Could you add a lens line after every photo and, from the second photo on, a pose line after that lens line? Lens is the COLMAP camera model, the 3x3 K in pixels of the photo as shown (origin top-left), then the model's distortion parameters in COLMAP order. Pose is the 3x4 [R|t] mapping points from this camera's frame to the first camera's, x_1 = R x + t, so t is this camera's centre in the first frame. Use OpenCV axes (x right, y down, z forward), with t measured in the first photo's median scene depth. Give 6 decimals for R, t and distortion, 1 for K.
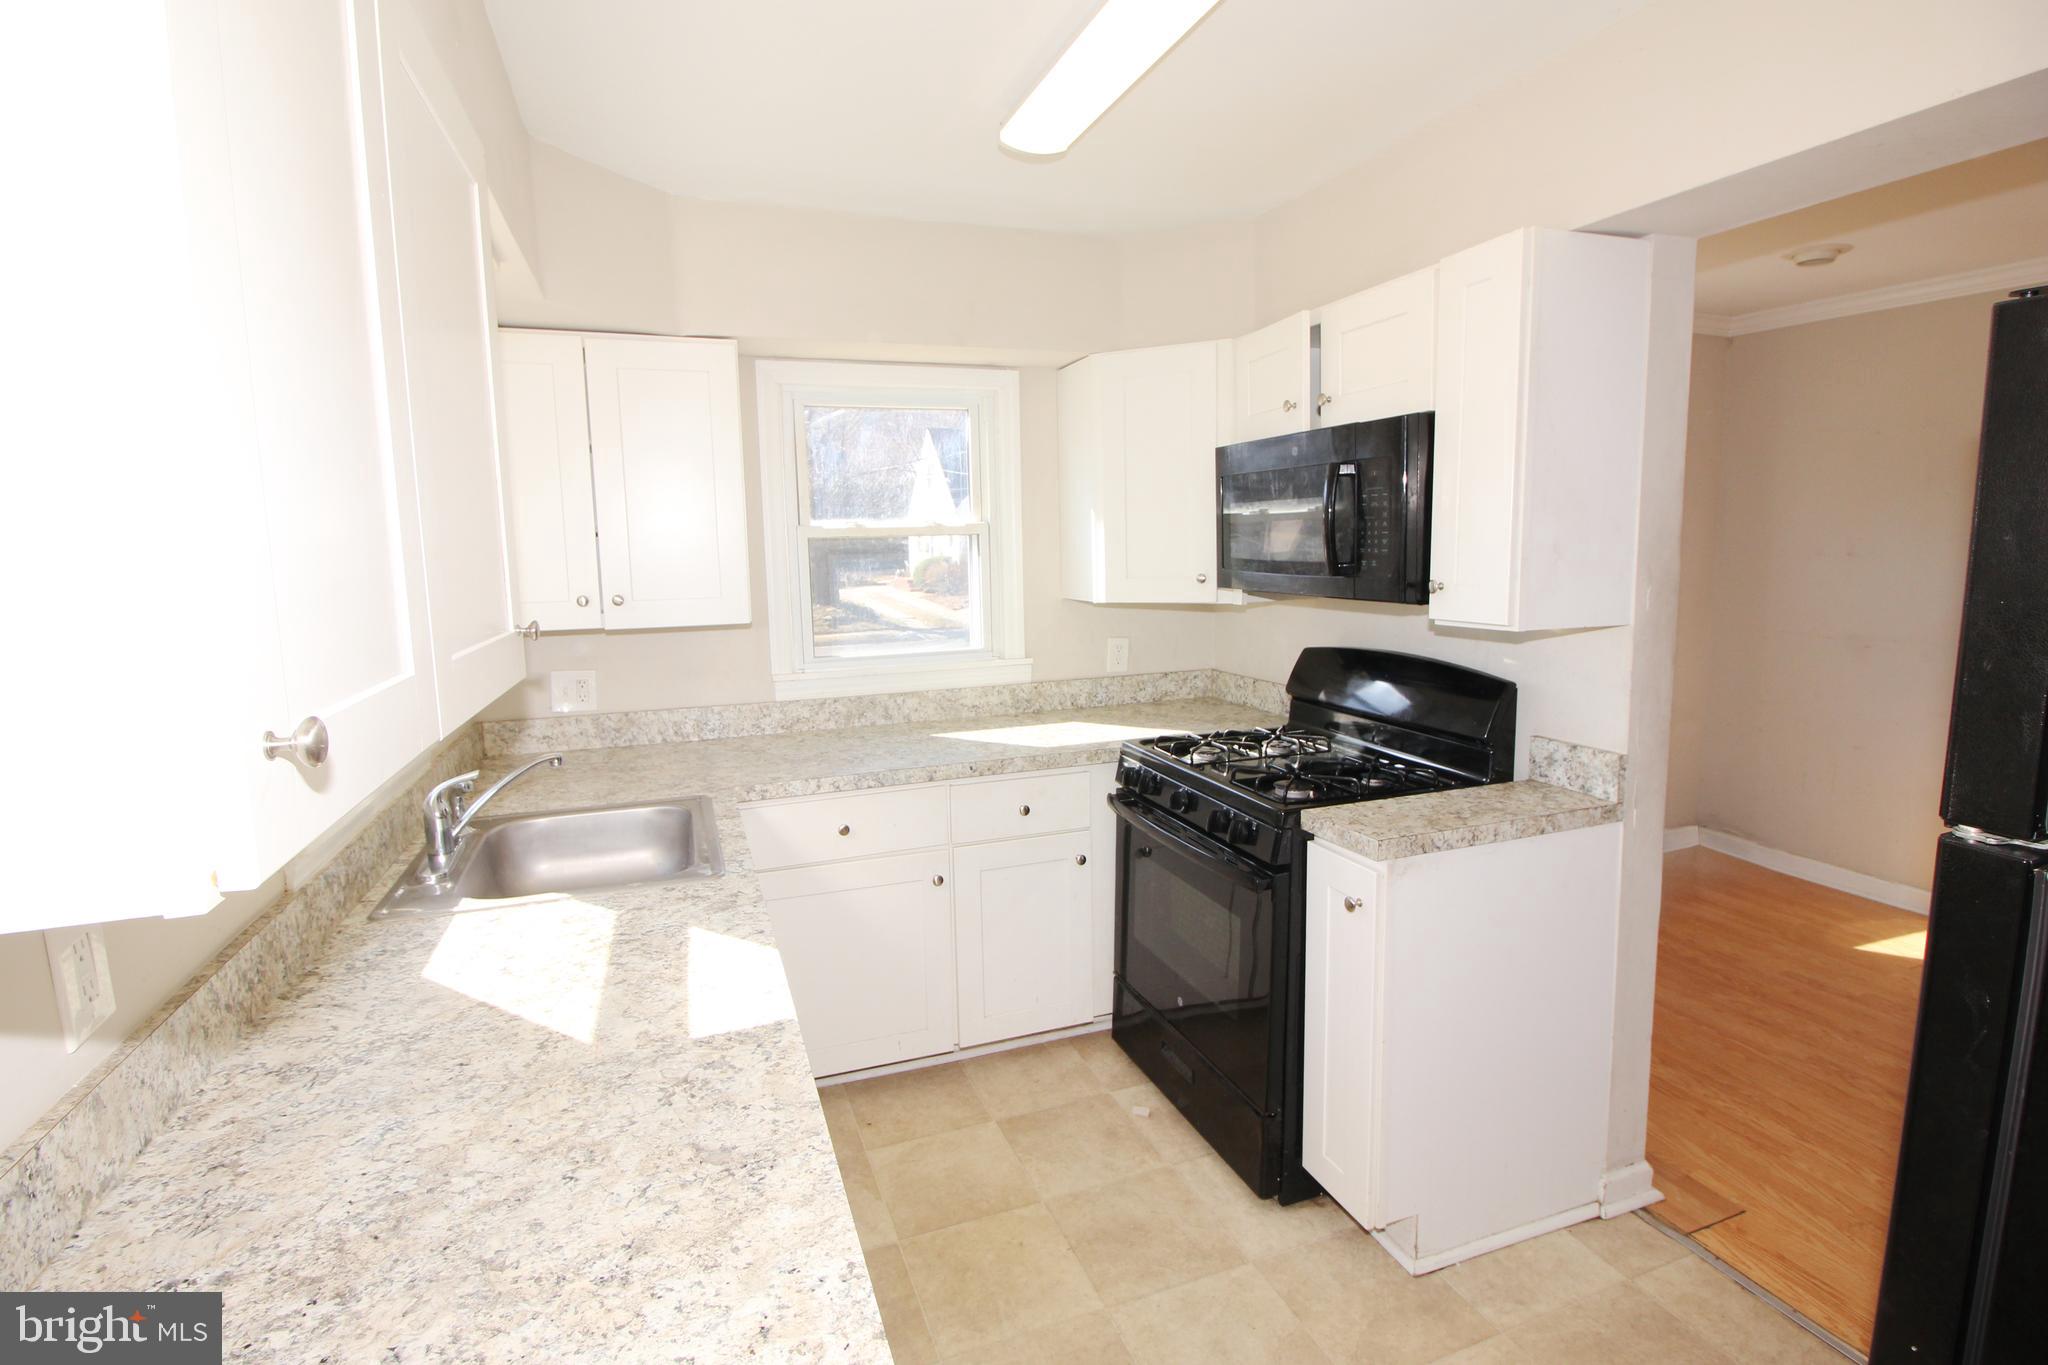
lens RADIAL K [[985.8, 0, 1021.5], [0, 985.8, 654.8], [0, 0, 1]] dist [-0.013916, -0.001488]
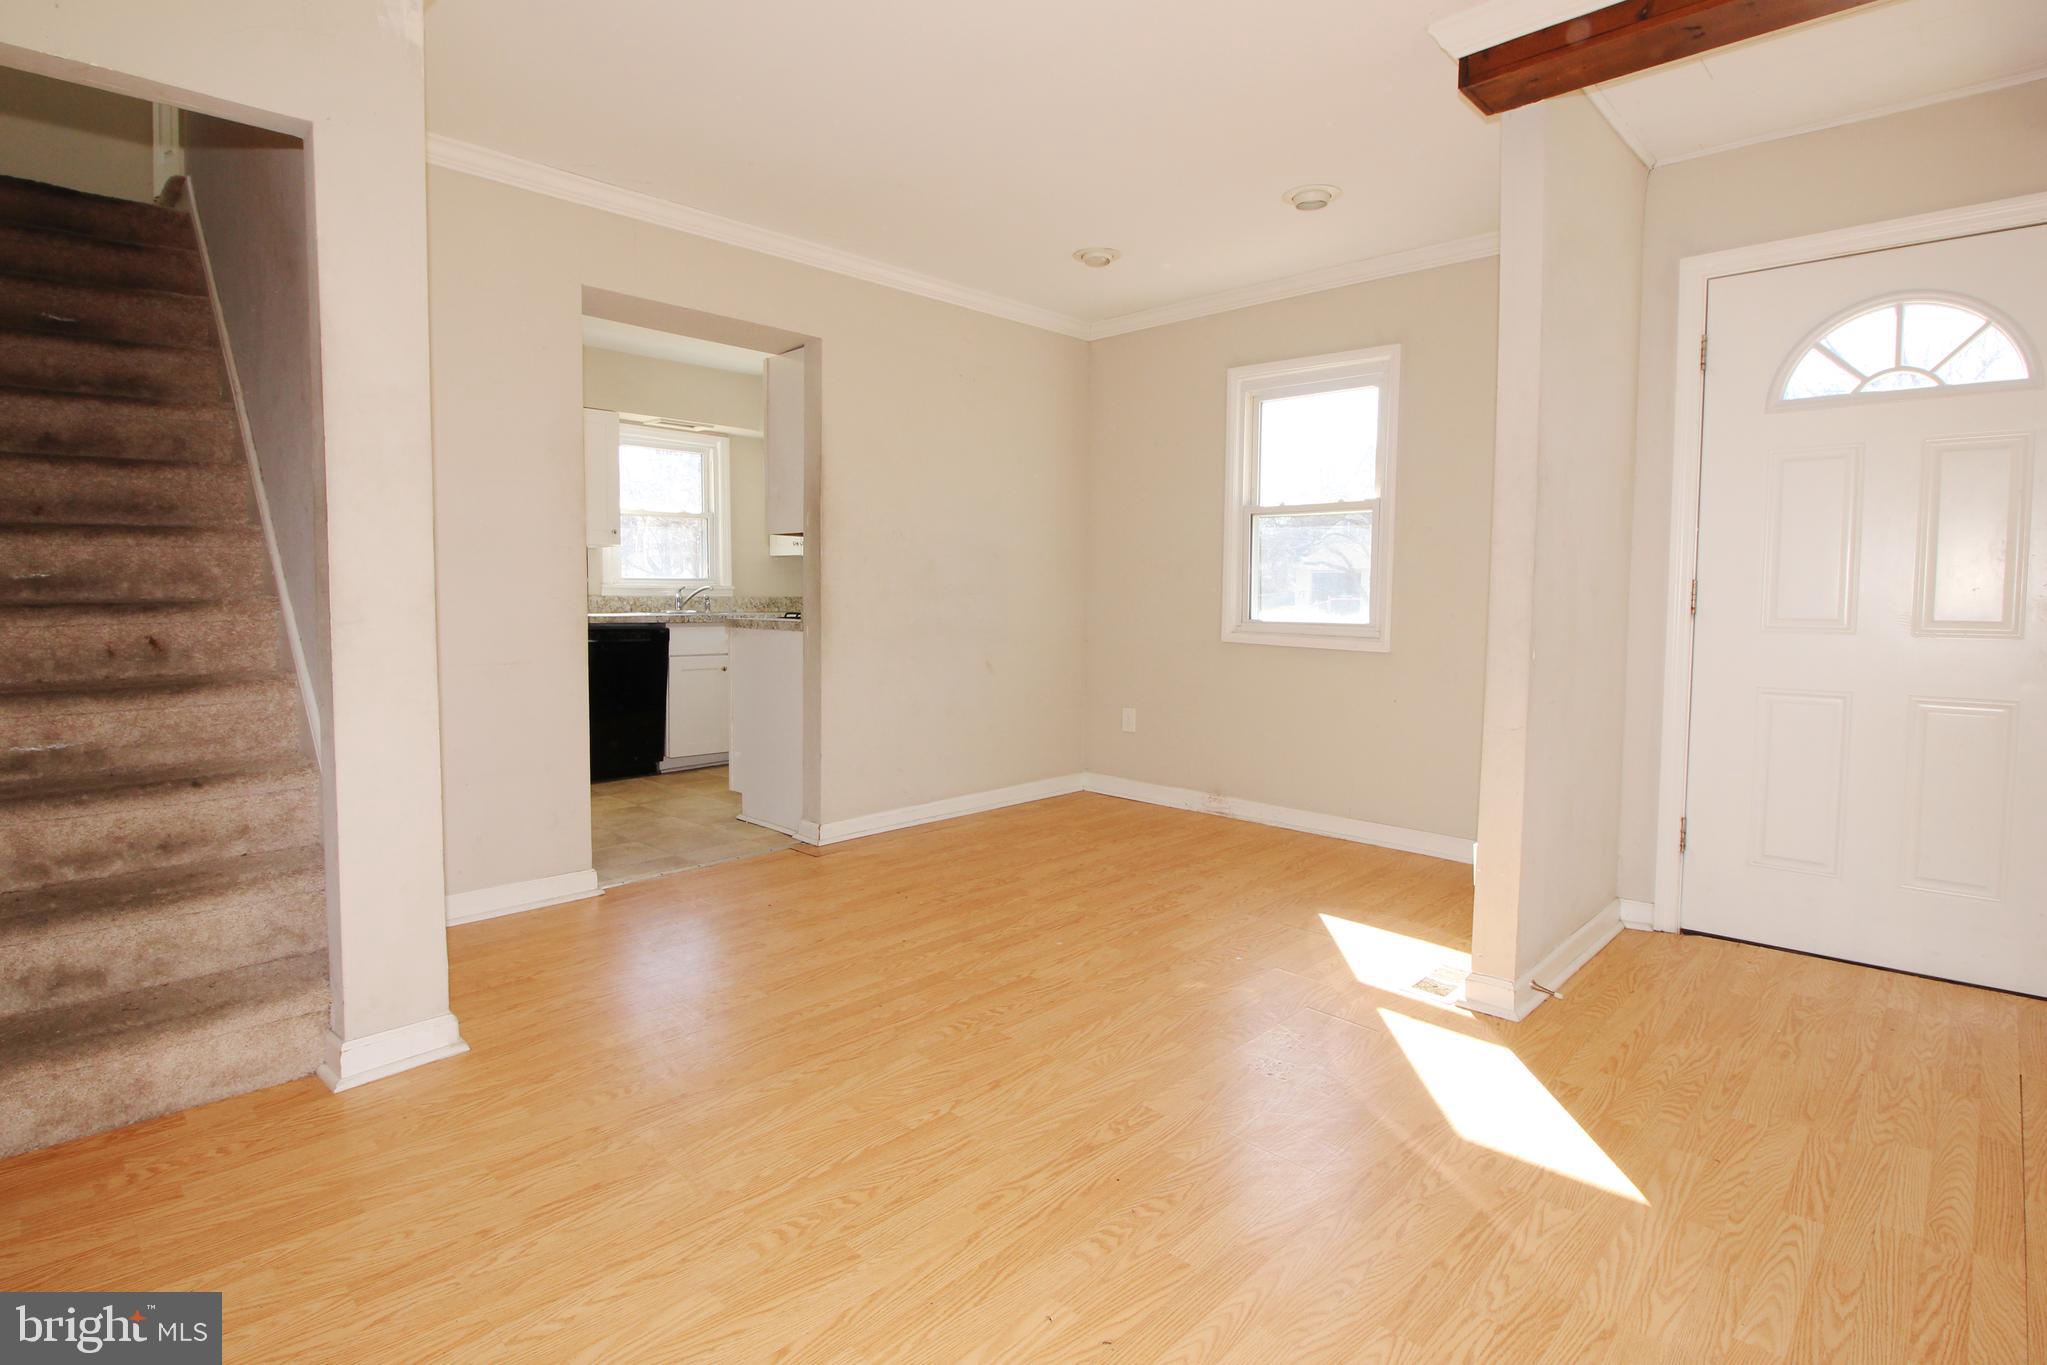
lens RADIAL K [[1029.2, 0, 1026.0], [0, 1029.2, 671.0], [0, 0, 1]] dist [-0.001537, -0.000209]
pose [[0.433356, 0.091220, -0.896594, 1.836549], [-0.123332, 0.991507, 0.041266, 0.071601], [0.892744, 0.092696, 0.440926, 0.329250]]
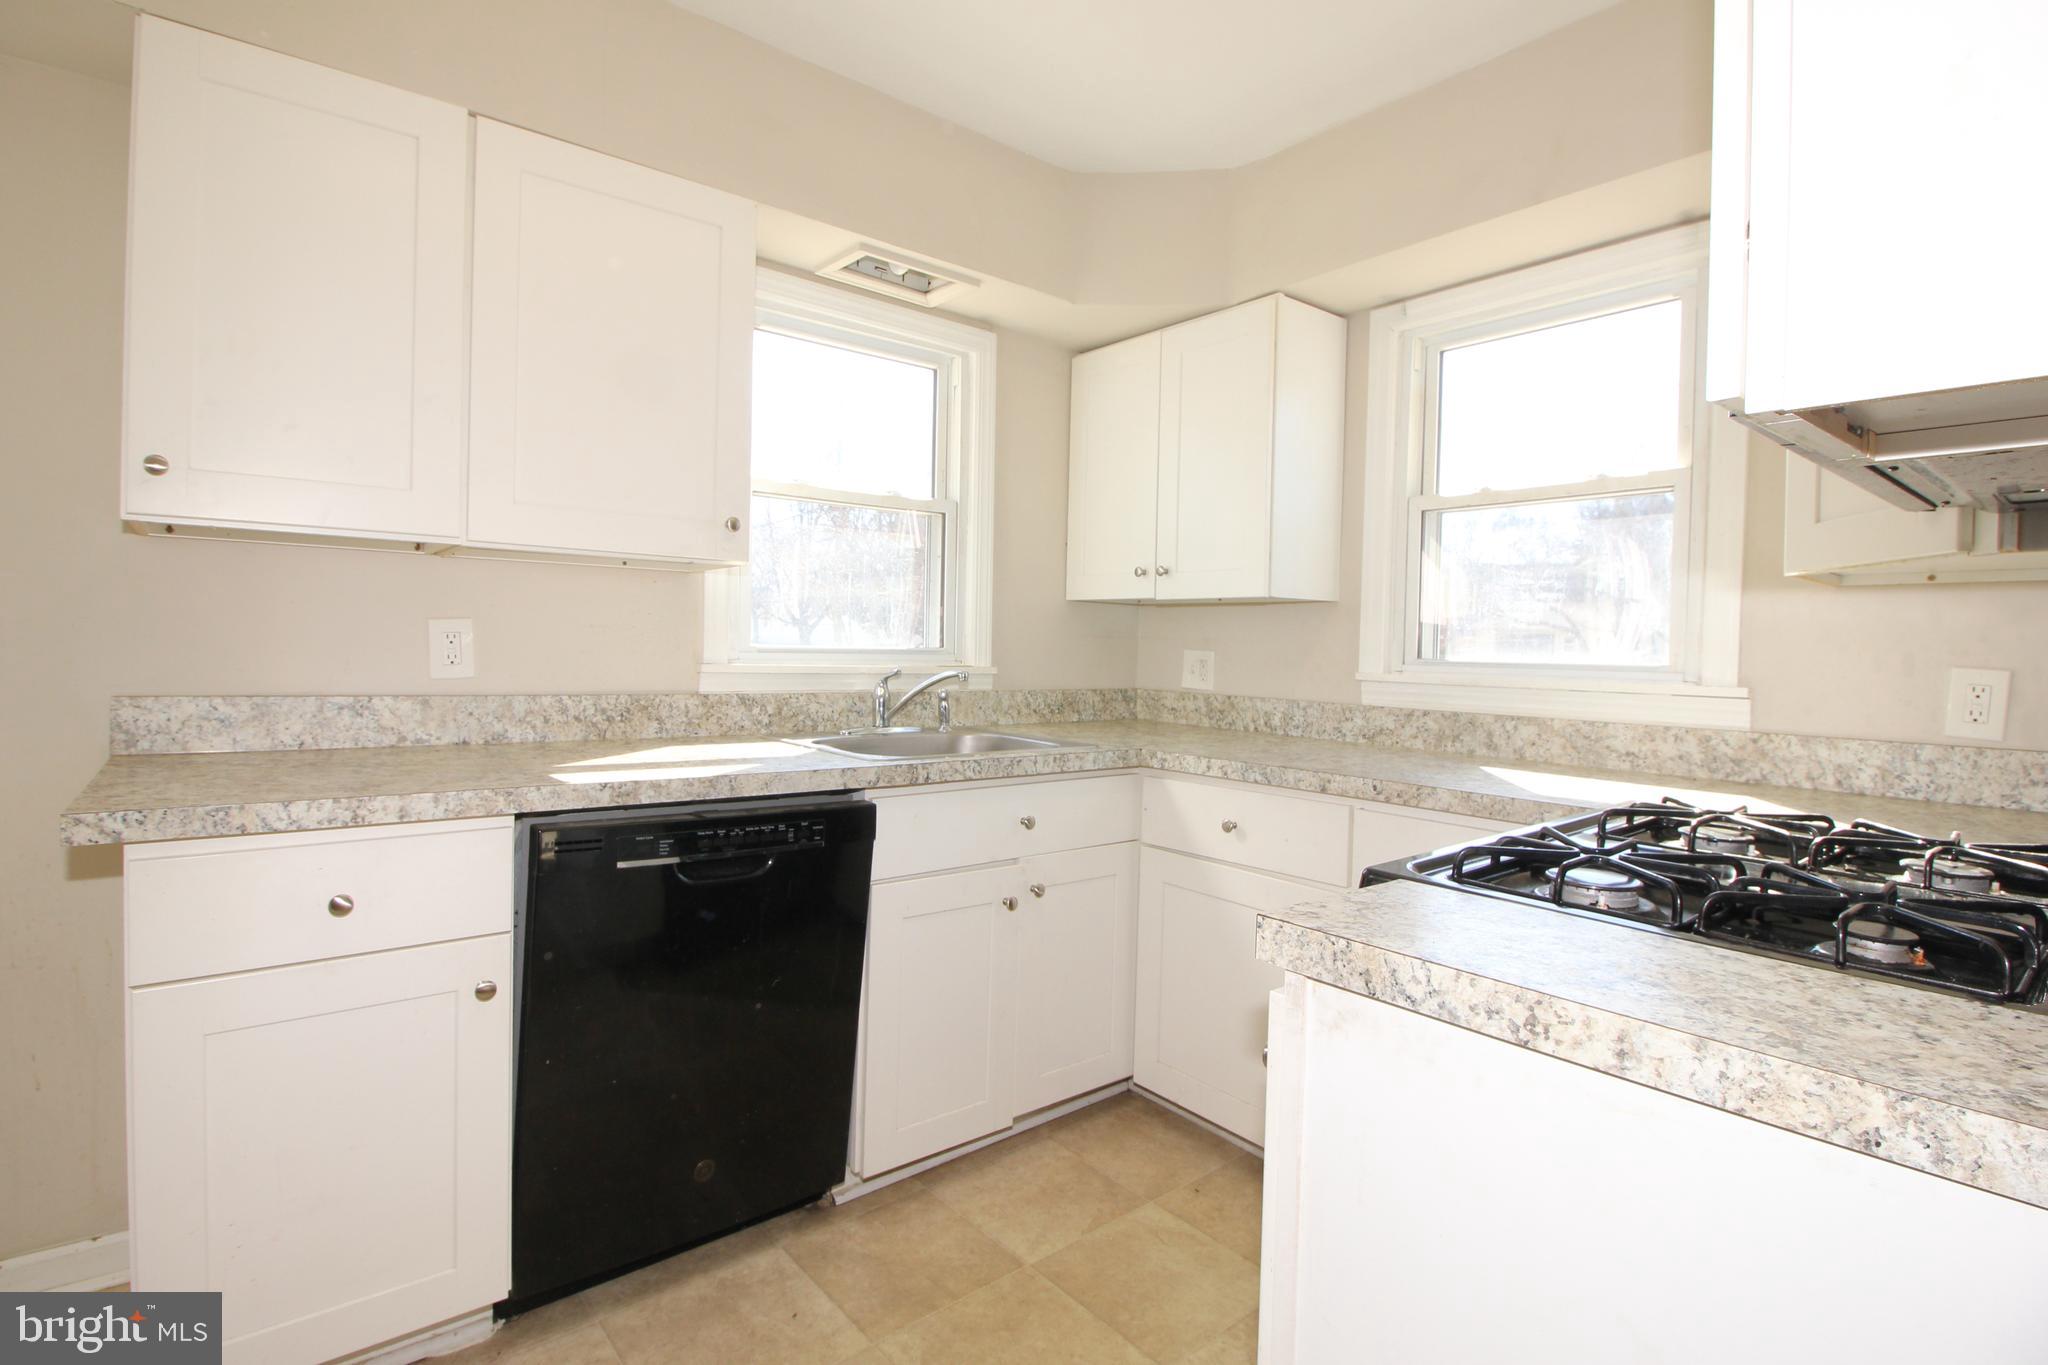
lens RADIAL K [[985.8, 0, 1021.5], [0, 985.8, 654.8], [0, 0, 1]] dist [-0.013916, -0.001488]
pose [[0.328737, 0.038095, -0.943653, 0.453163], [-0.140130, 0.990094, -0.008847, 0.053172], [0.933968, 0.135142, 0.330819, 0.439466]]
